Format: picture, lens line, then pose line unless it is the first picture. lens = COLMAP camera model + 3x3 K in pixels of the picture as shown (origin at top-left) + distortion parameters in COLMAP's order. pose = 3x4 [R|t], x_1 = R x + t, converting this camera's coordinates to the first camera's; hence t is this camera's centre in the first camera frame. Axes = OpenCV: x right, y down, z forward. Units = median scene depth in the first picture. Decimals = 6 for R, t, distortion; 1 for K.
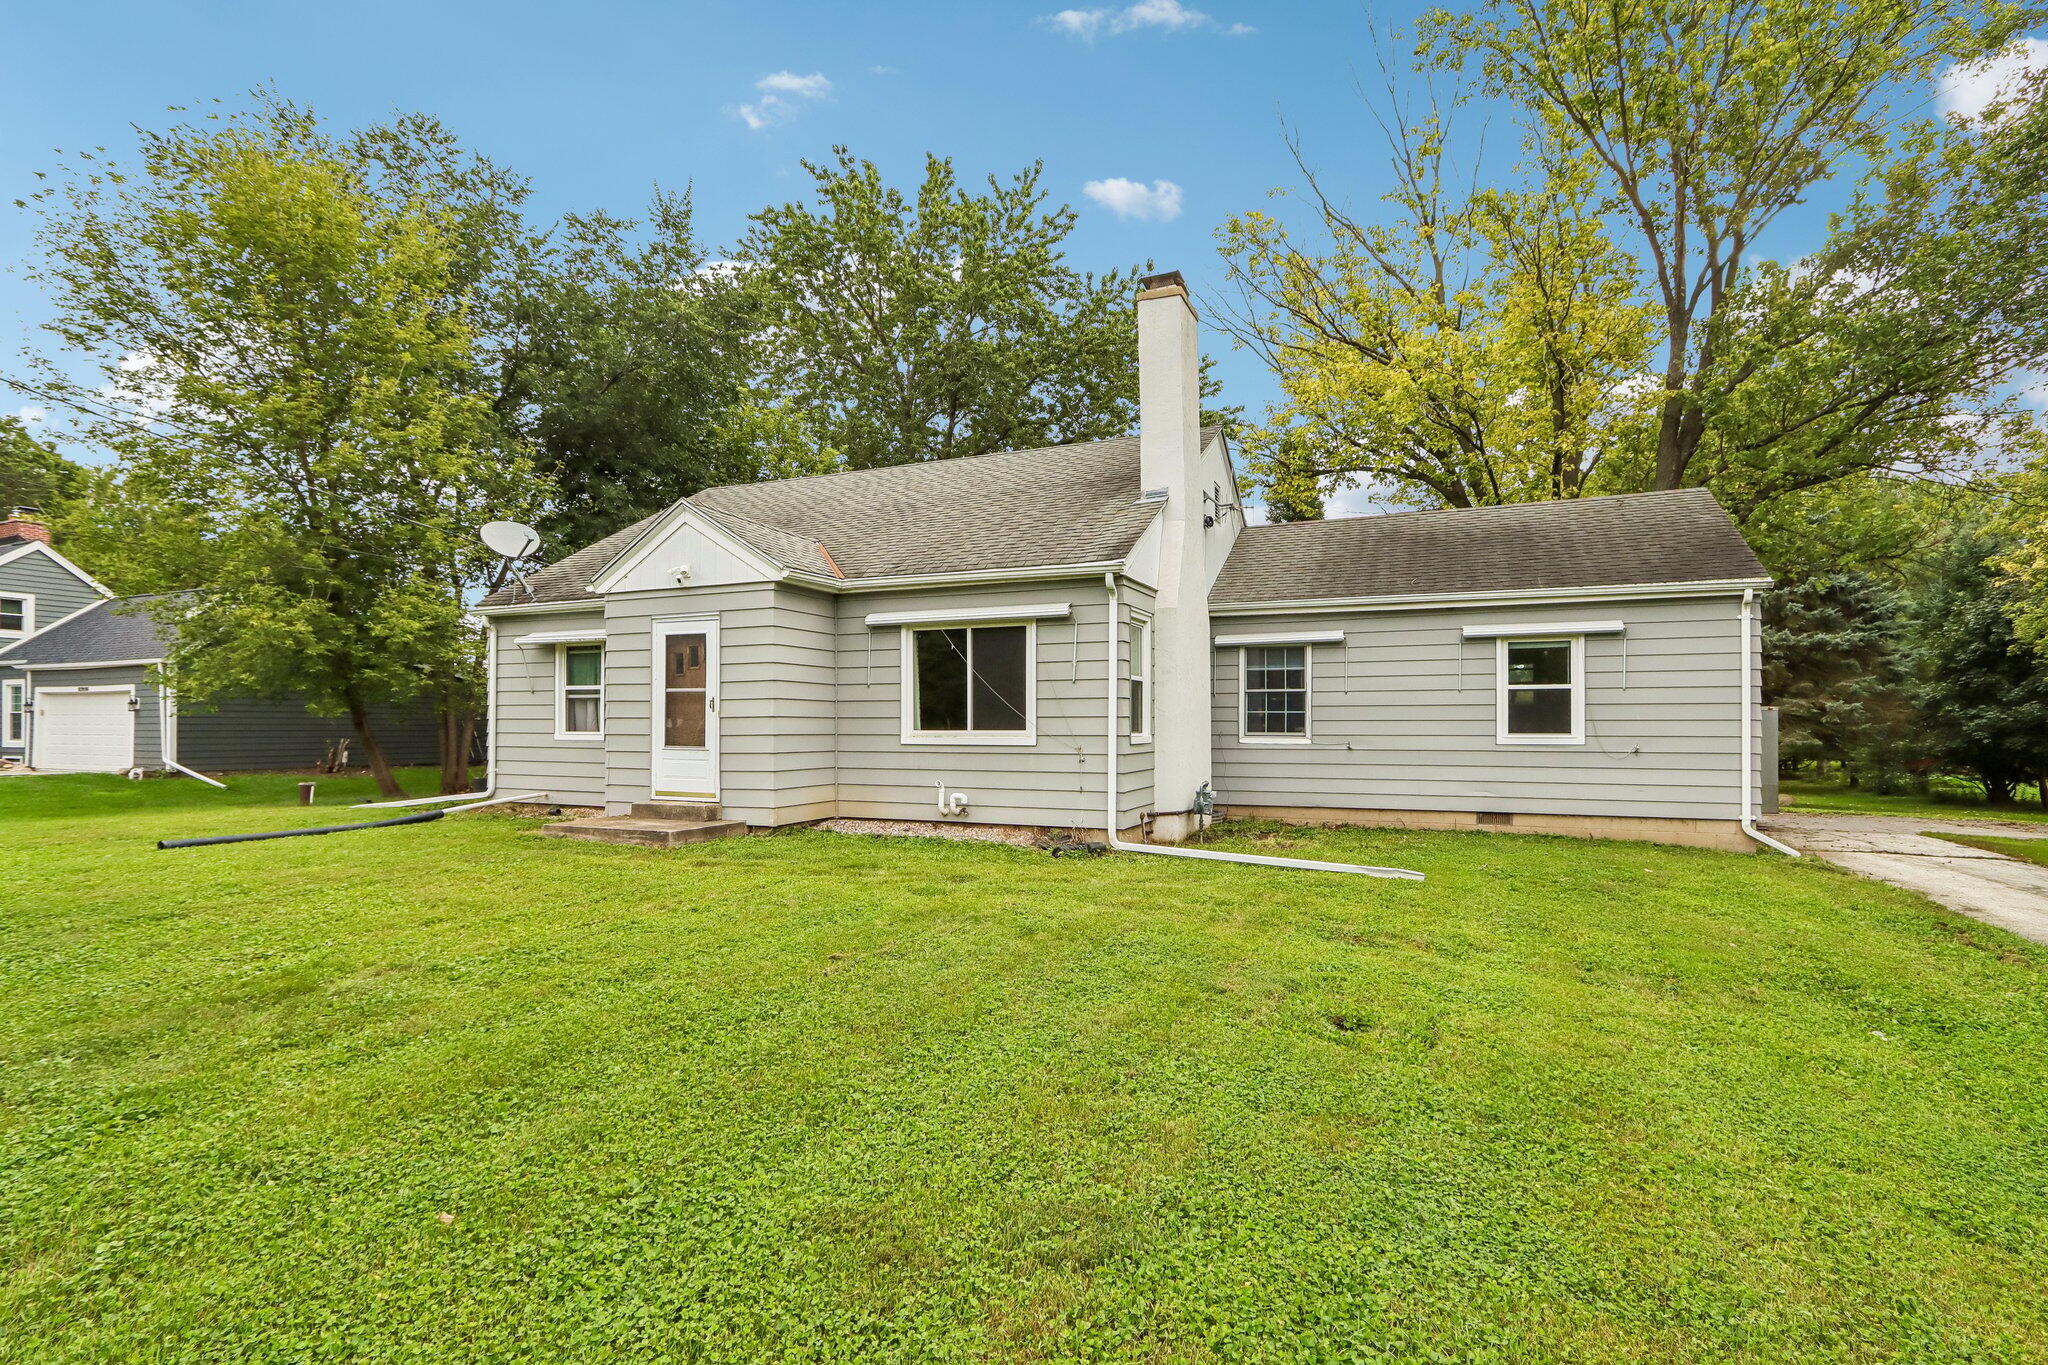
lens RADIAL K [[952.6, 0, 1020.7], [0, 952.6, 717.6], [0, 0, 1]] dist [-0.015985, -0.000248]
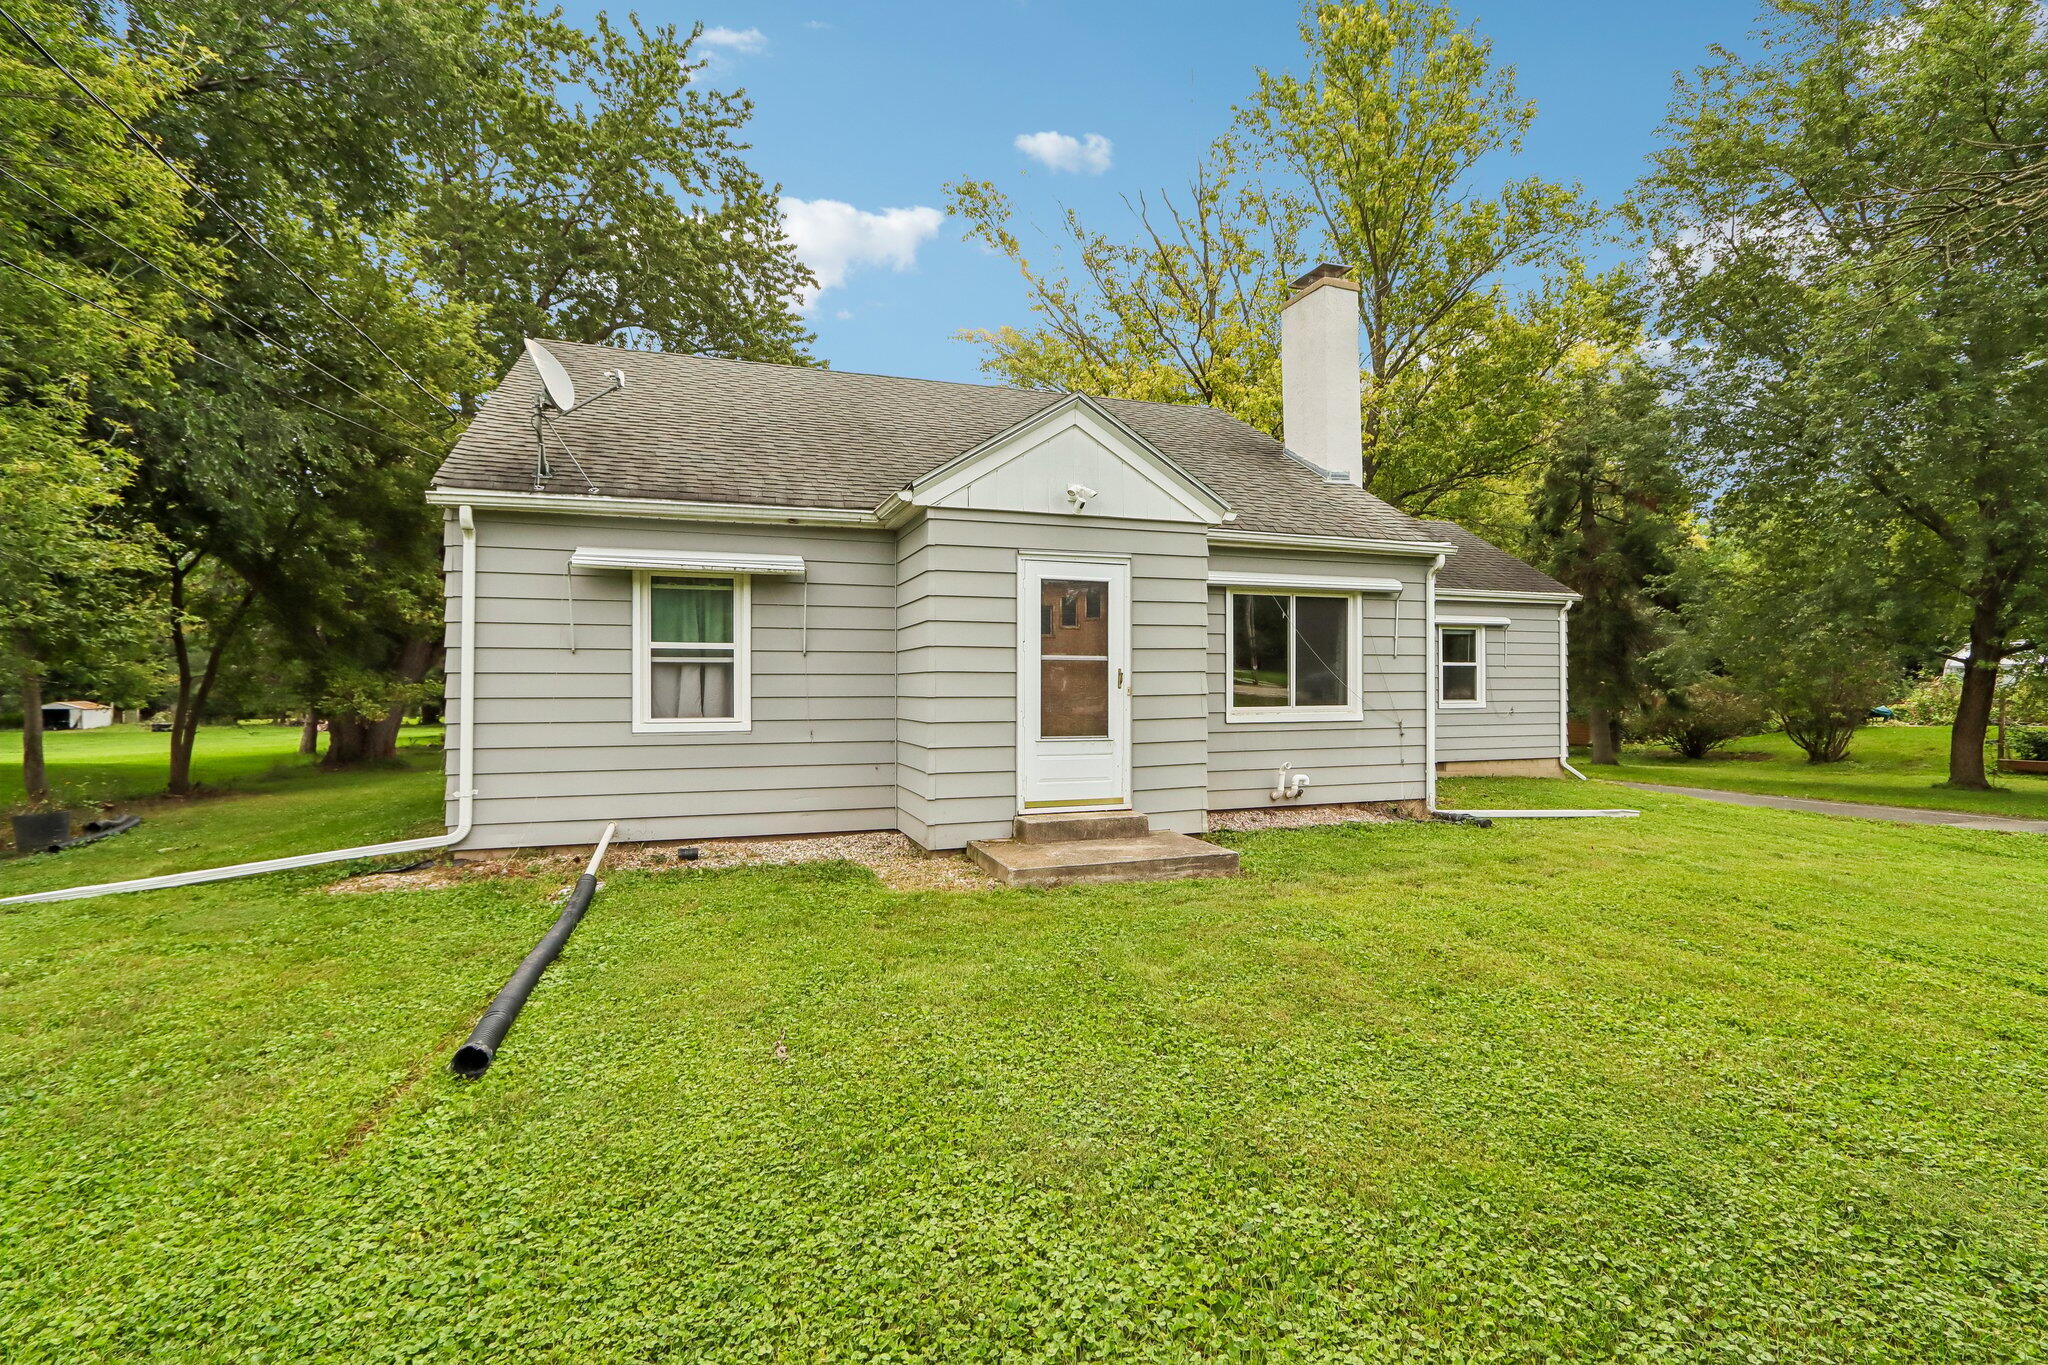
lens RADIAL K [[945.6, 0, 1024.0], [0, 945.6, 682.5], [0, 0, 1]] dist [-0.013850, 0.000368]
pose [[0.739777, -0.001973, 0.672849, -0.793881], [-0.001730, 0.999987, 0.004834, -0.012748], [-0.672850, -0.004740, 0.739764, 0.455376]]
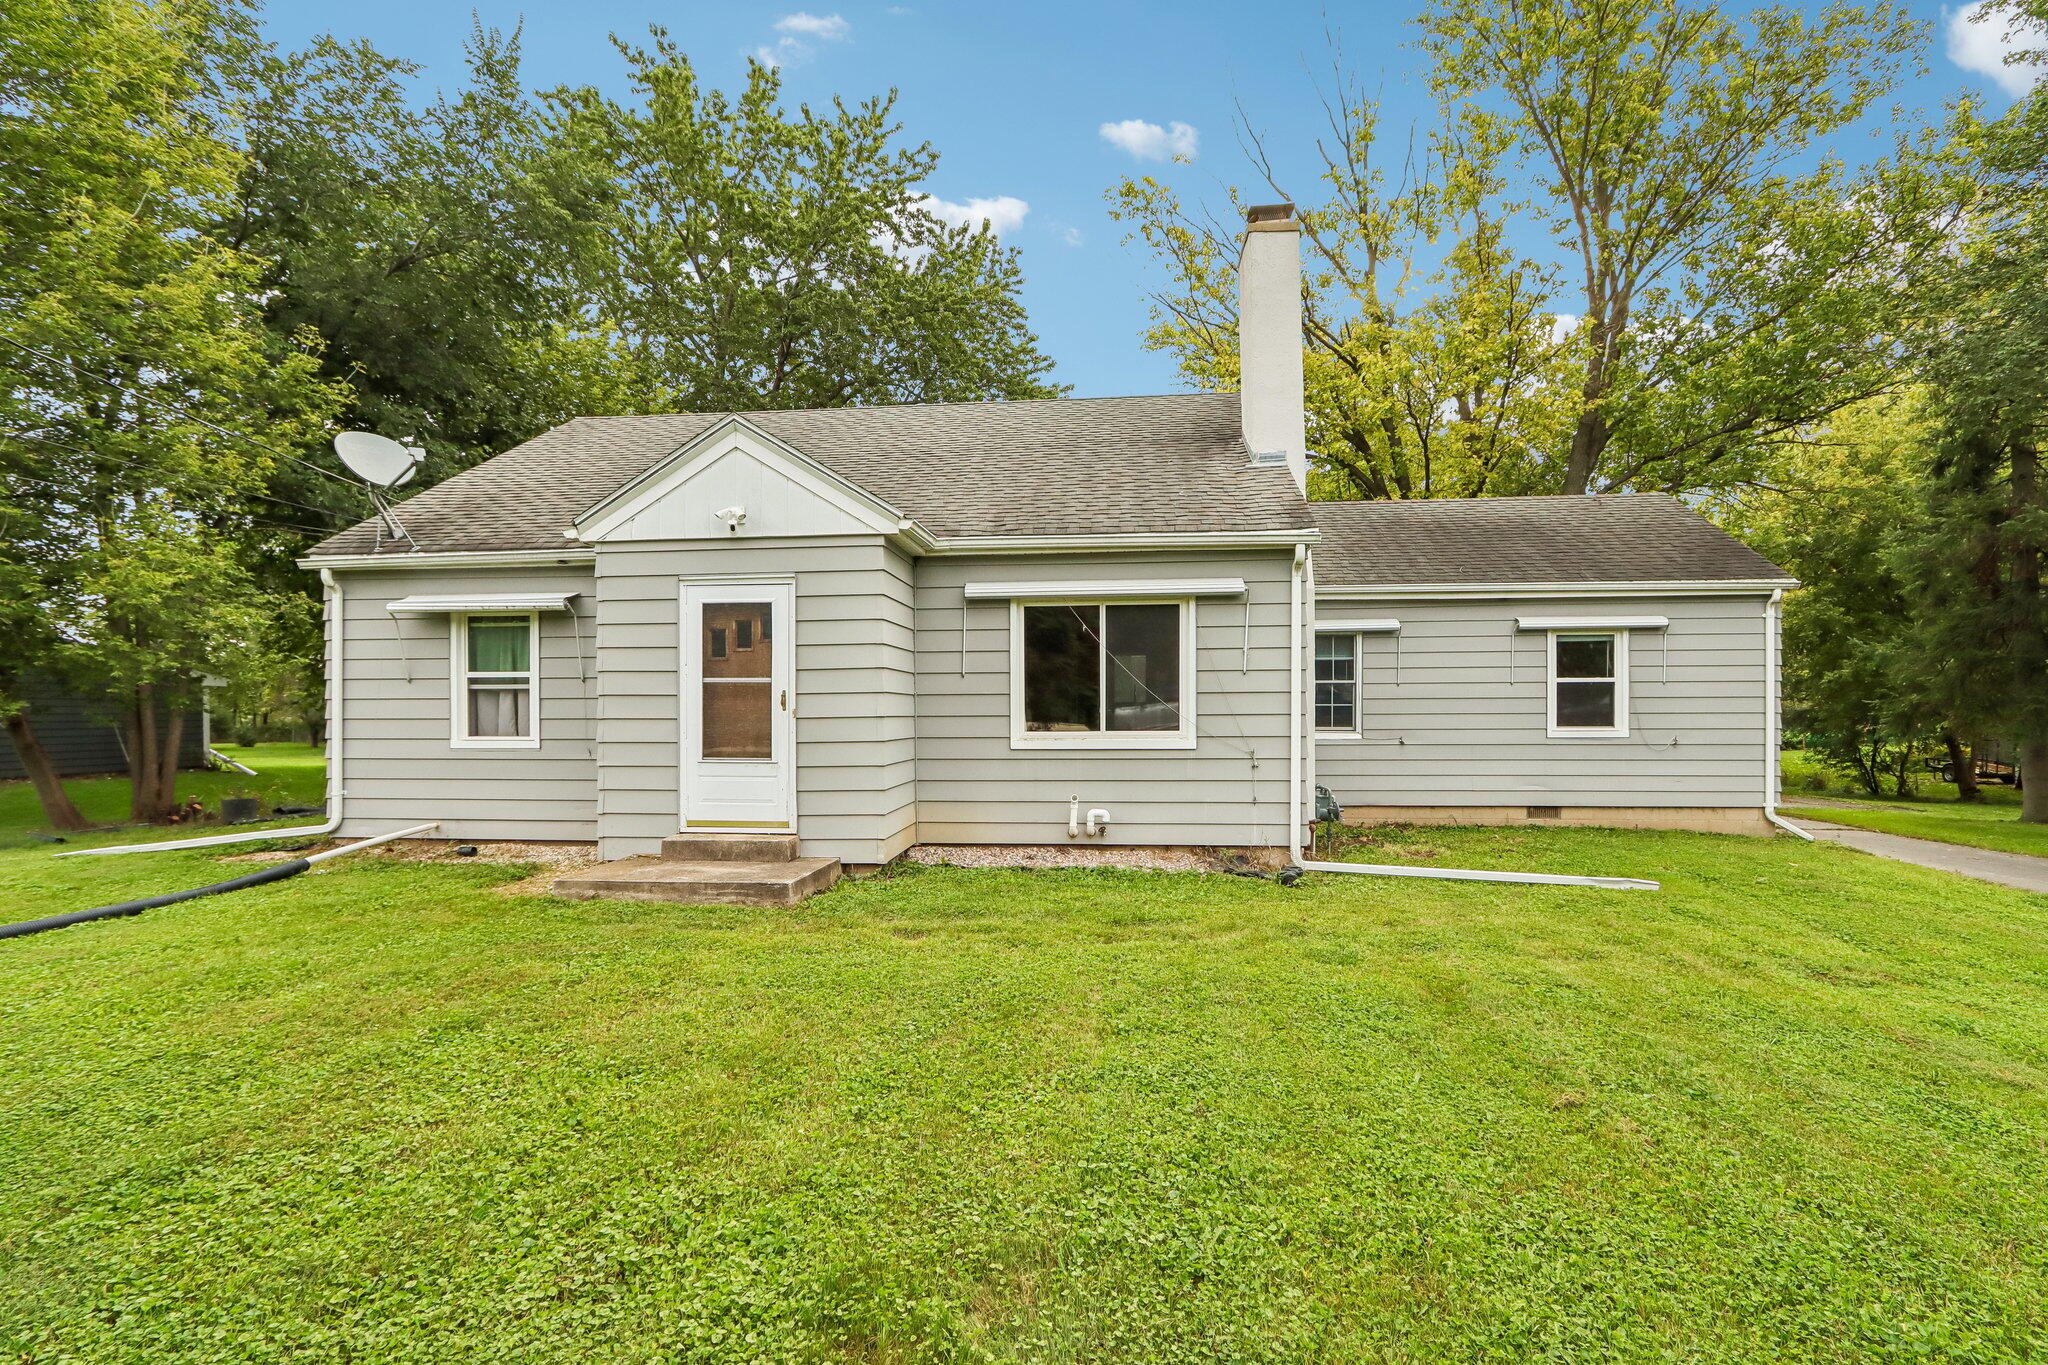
lens RADIAL K [[963.5, 0, 1022.8], [0, 963.5, 718.7], [0, 0, 1]] dist [-0.019316, 0.000507]
pose [[0.954275, -0.007686, 0.298833, -0.334625], [0.002926, 0.999862, 0.016374, -0.010171], [-0.298917, -0.014751, 0.954165, 0.217005]]
